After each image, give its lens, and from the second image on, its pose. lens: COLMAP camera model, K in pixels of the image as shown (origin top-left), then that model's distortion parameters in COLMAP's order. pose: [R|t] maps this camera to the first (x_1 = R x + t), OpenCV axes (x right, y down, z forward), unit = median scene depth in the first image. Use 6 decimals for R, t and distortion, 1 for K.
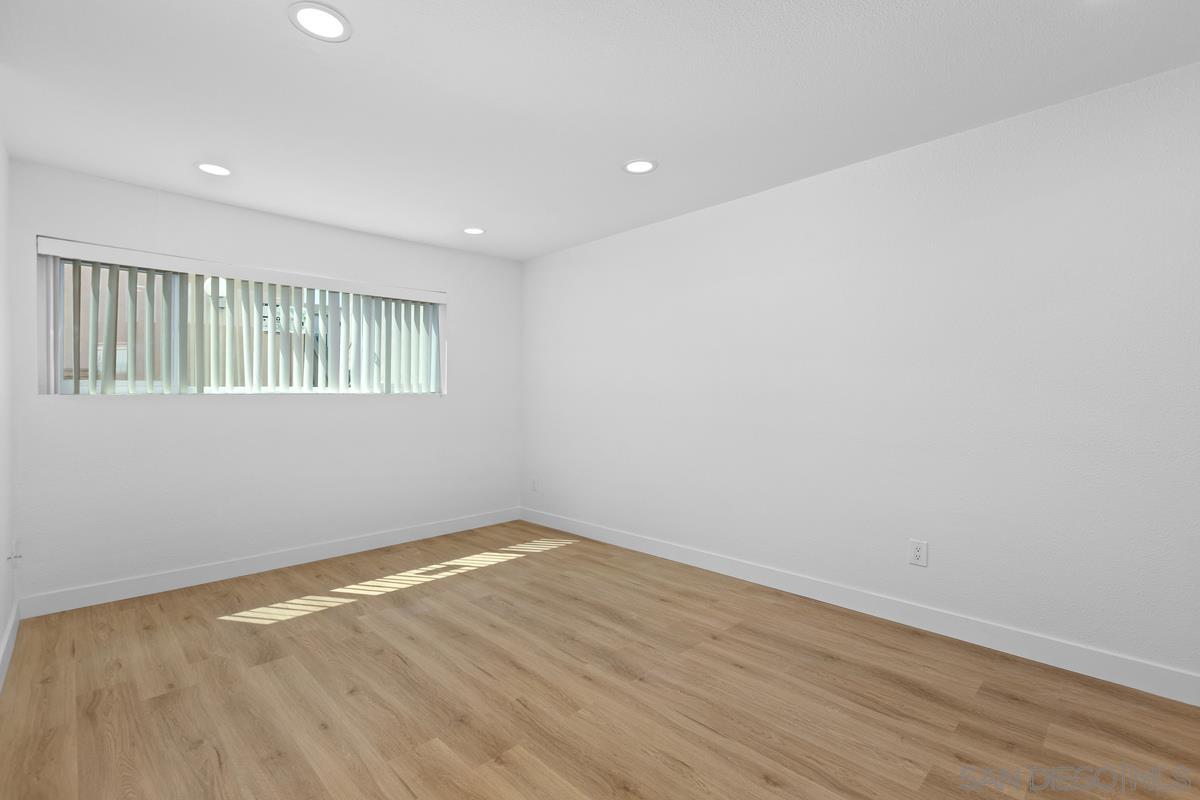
lens RADIAL K [[541.1, 0, 596.8], [0, 541.1, 392.3], [0, 0, 1]] dist [0.004073, -0.001209]
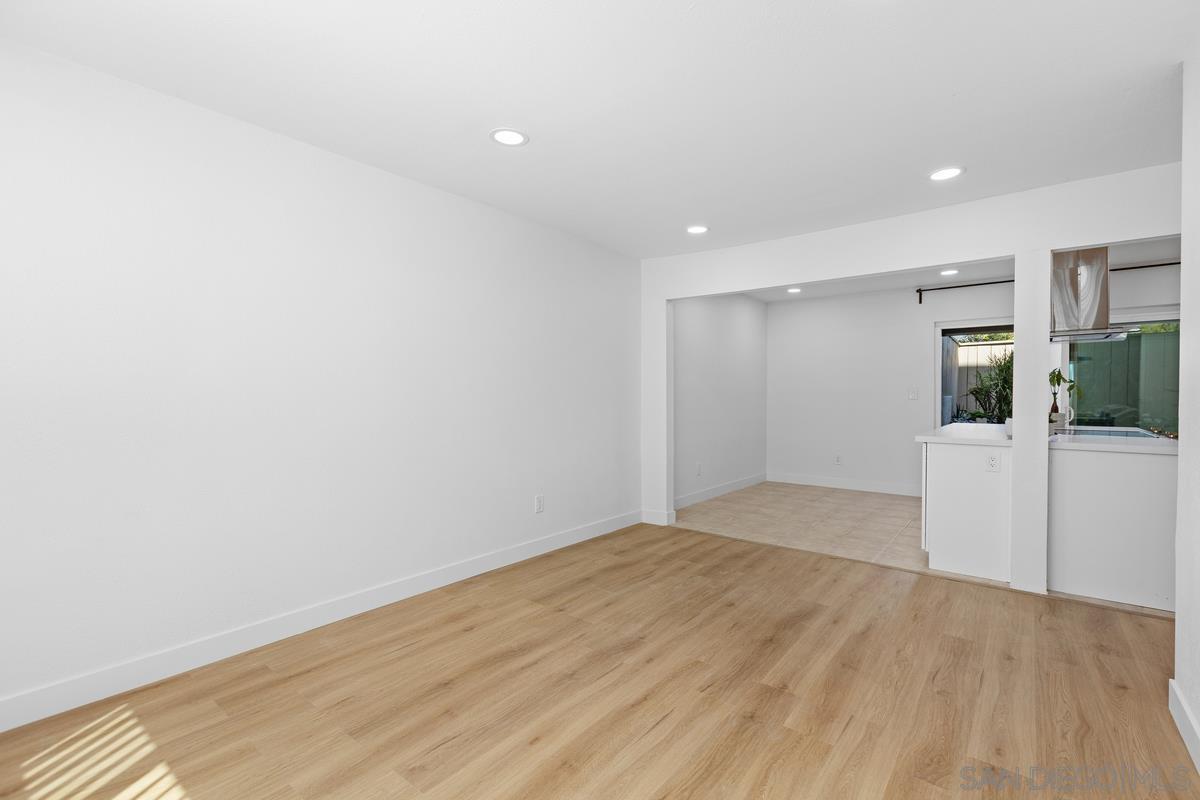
lens RADIAL K [[541.1, 0, 594.3], [0, 541.1, 400.2], [0, 0, 1]] dist [0.004073, -0.001209]
pose [[-0.122793, -0.007861, 0.992401, -0.919273], [-0.003274, 0.999966, 0.007516, 0.000752], [-0.992427, -0.002326, -0.122815, 1.067383]]
